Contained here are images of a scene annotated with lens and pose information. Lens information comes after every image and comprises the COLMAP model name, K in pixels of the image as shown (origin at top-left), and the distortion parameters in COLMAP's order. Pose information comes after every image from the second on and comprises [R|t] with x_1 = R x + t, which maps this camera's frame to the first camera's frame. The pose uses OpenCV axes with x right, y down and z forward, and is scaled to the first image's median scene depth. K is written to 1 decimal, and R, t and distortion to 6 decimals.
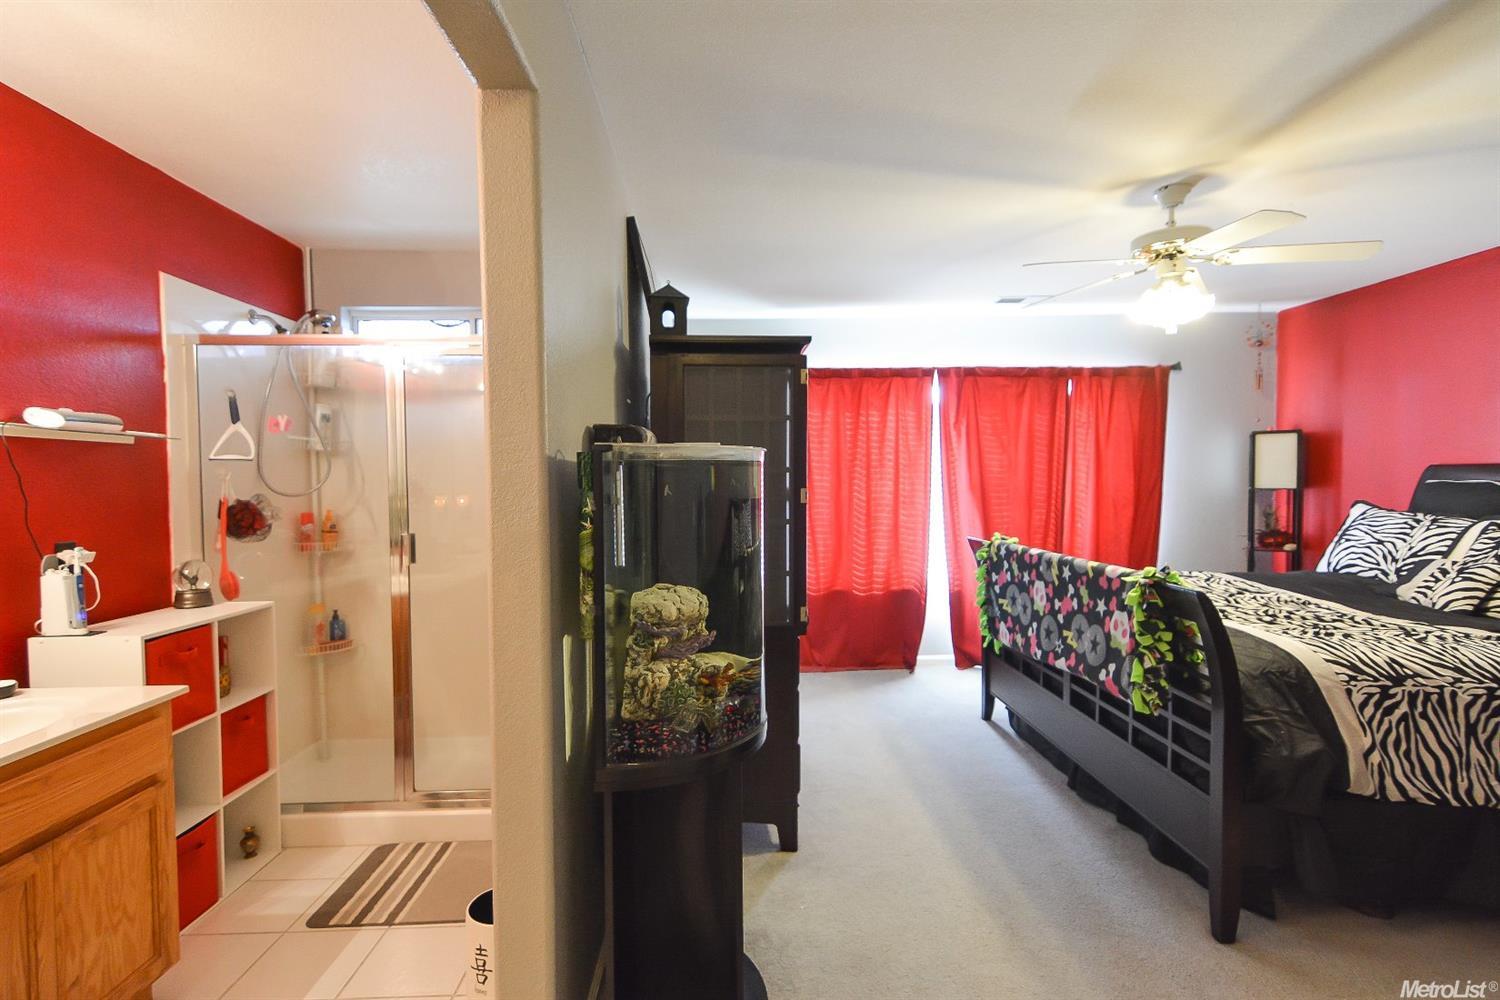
lens RADIAL K [[717.5, 0, 743.3], [0, 717.5, 507.5], [0, 0, 1]] dist [0.024826, -0.008869]
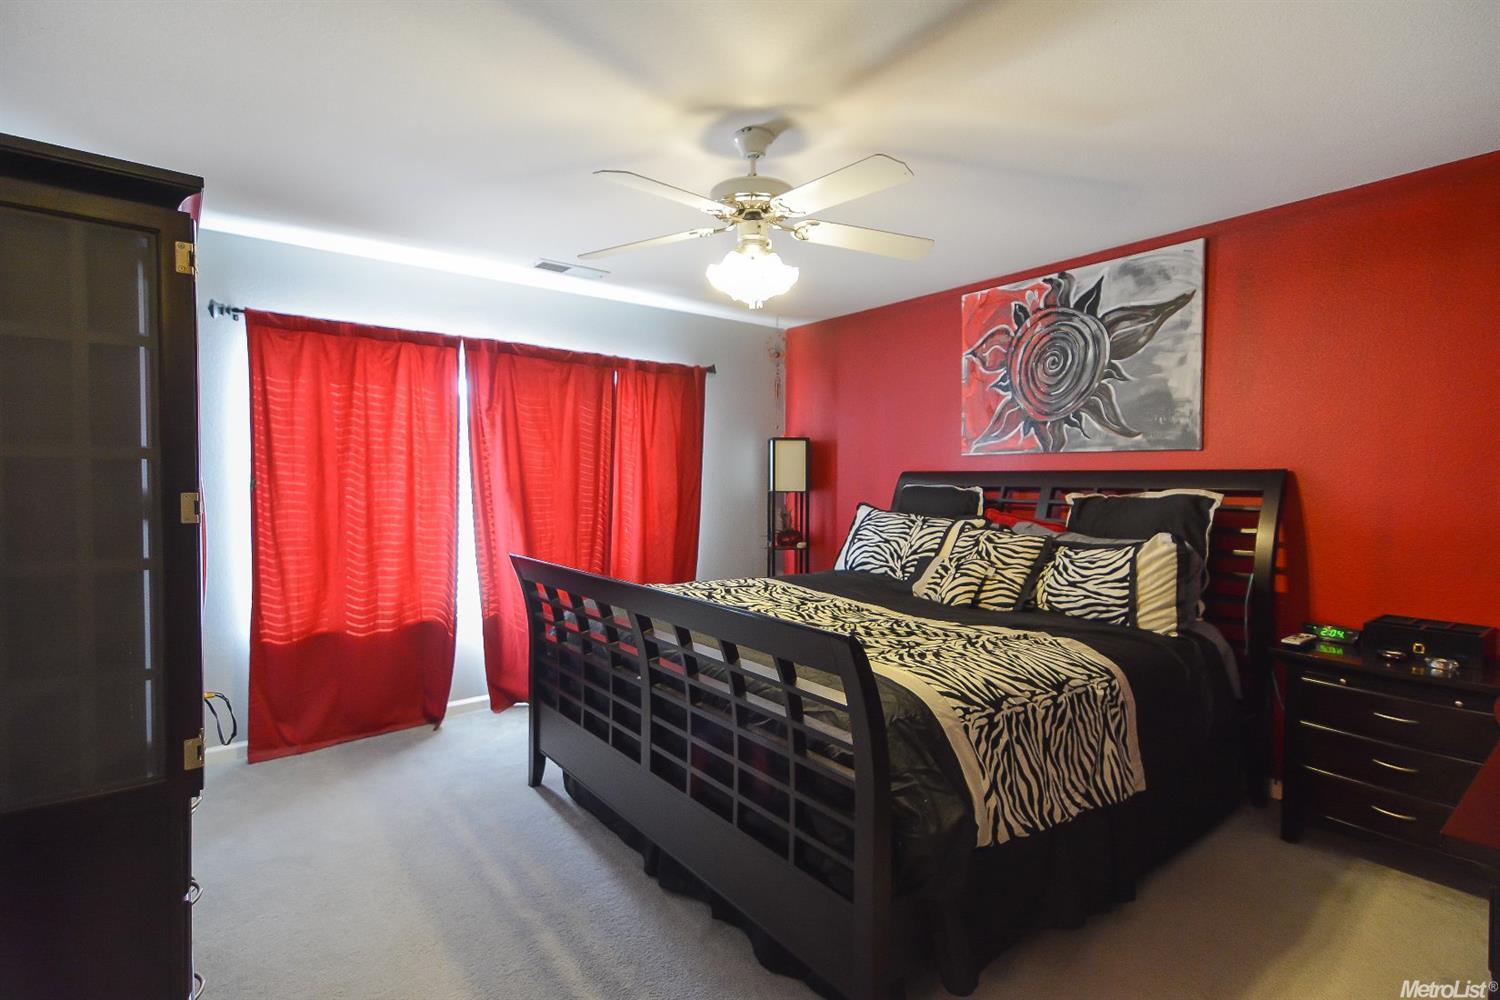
lens RADIAL K [[717.5, 0, 745.4], [0, 717.5, 506.2], [0, 0, 1]] dist [0.024826, -0.008869]
pose [[0.802670, -0.010915, 0.596323, 0.057377], [0.012579, 0.999920, 0.001371, -0.008346], [-0.596290, 0.006401, 0.802743, 0.237459]]
